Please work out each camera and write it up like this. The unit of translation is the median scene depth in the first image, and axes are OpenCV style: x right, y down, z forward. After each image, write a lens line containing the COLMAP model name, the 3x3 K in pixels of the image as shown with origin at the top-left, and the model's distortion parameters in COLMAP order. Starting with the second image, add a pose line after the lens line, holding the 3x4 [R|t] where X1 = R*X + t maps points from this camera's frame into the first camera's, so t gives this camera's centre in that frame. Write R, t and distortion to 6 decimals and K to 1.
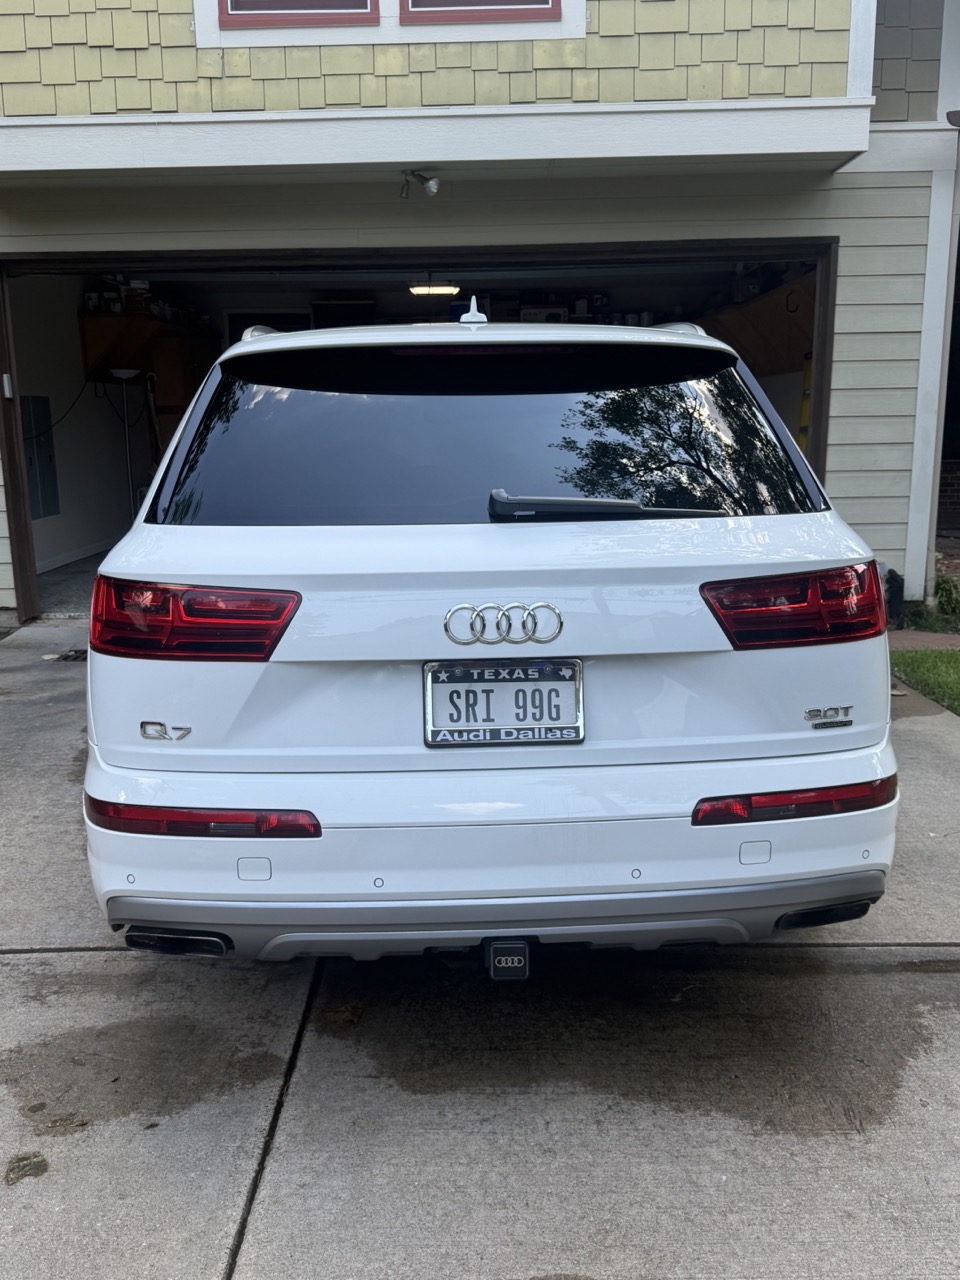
lens RADIAL K [[1059.0, 0, 480.0], [0, 1059.0, 640.0], [0, 0, 1]] dist [0.068317, -0.122675]
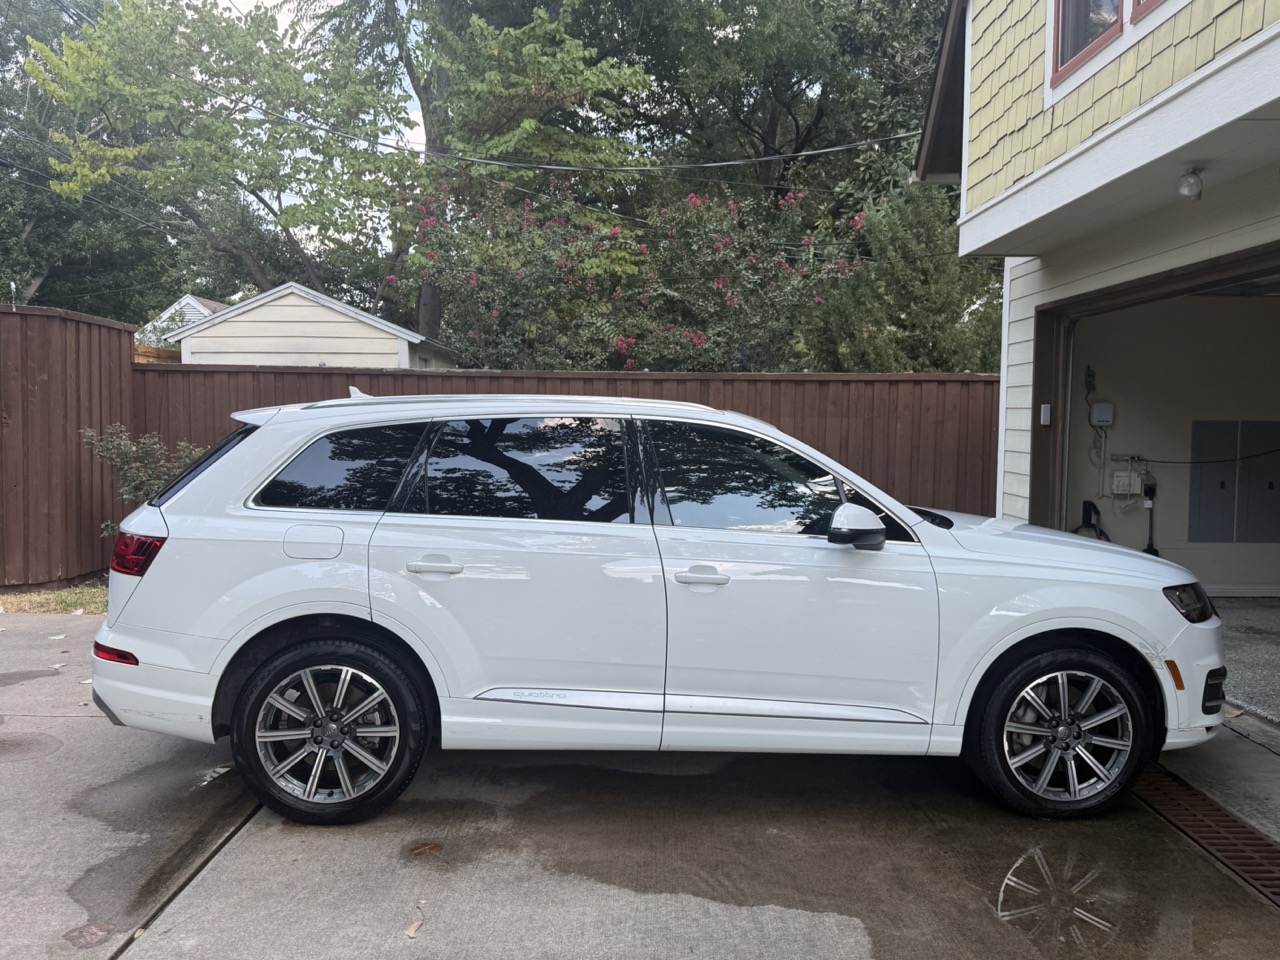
lens RADIAL K [[1086.8, 0, 640.0], [0, 1086.8, 480.0], [0, 0, 1]] dist [0.001158, 0.000505]
pose [[0.005519, 0.067157, -0.997727, 2.235986], [-0.219864, 0.973409, 0.064304, -0.465755], [0.975515, 0.219009, 0.020137, 1.794012]]
